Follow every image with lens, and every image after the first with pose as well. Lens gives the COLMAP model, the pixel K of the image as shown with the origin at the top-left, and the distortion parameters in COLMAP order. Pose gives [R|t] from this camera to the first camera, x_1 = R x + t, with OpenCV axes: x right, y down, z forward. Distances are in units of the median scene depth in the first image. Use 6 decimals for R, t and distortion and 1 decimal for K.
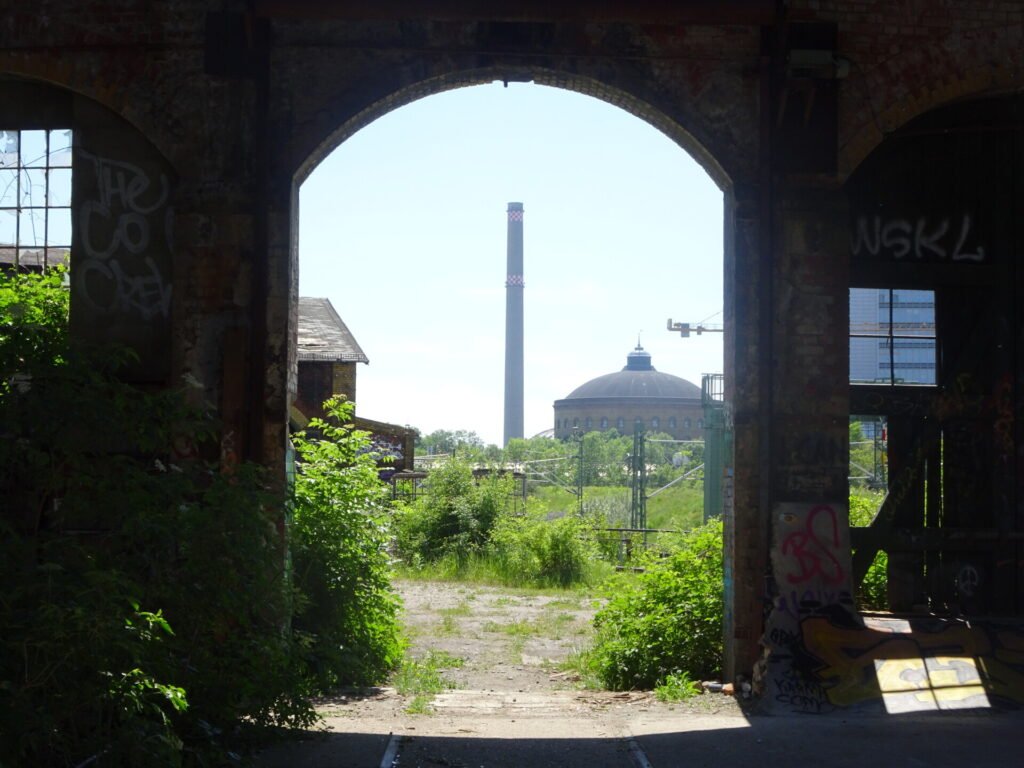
lens RADIAL K [[1847.5, 0, 512.0], [0, 1847.5, 384.0], [0, 0, 1]] dist [0.039770, 0.099215]
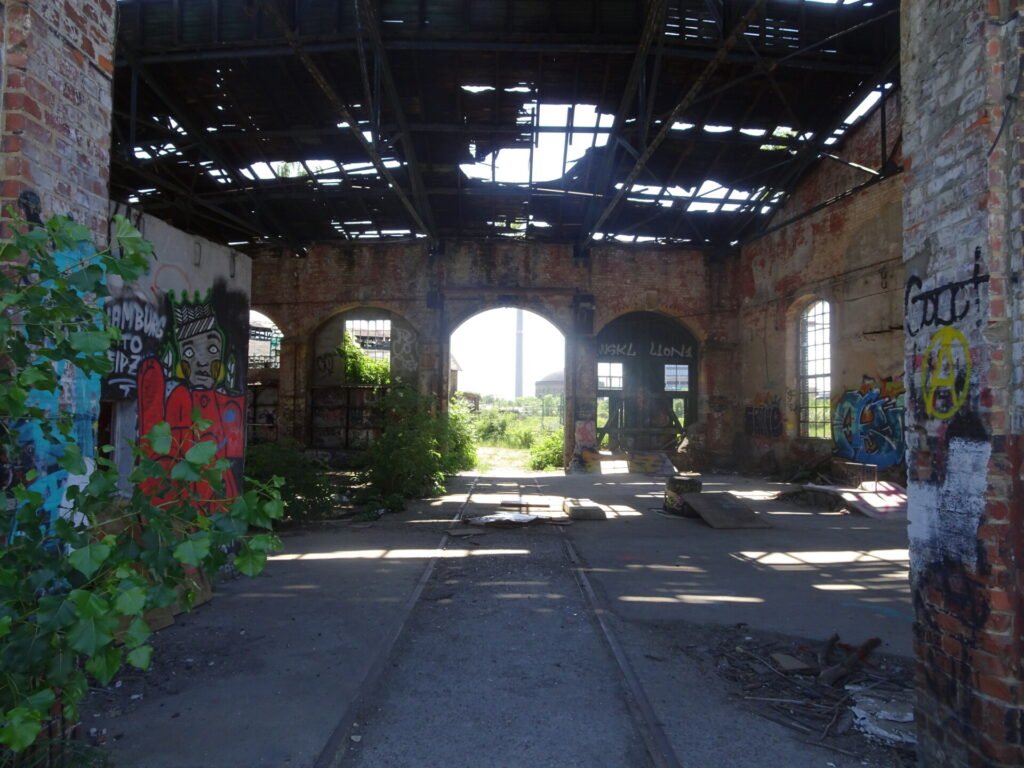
lens RADIAL K [[761.7, 0, 512.0], [0, 761.7, 384.0], [0, 0, 1]] dist [0.001296, 0.000567]
pose [[0.999962, 0.002874, -0.008192, 0.021508], [-0.002771, 0.999918, 0.012541, -0.029427], [0.008227, -0.012518, 0.999888, -0.543858]]
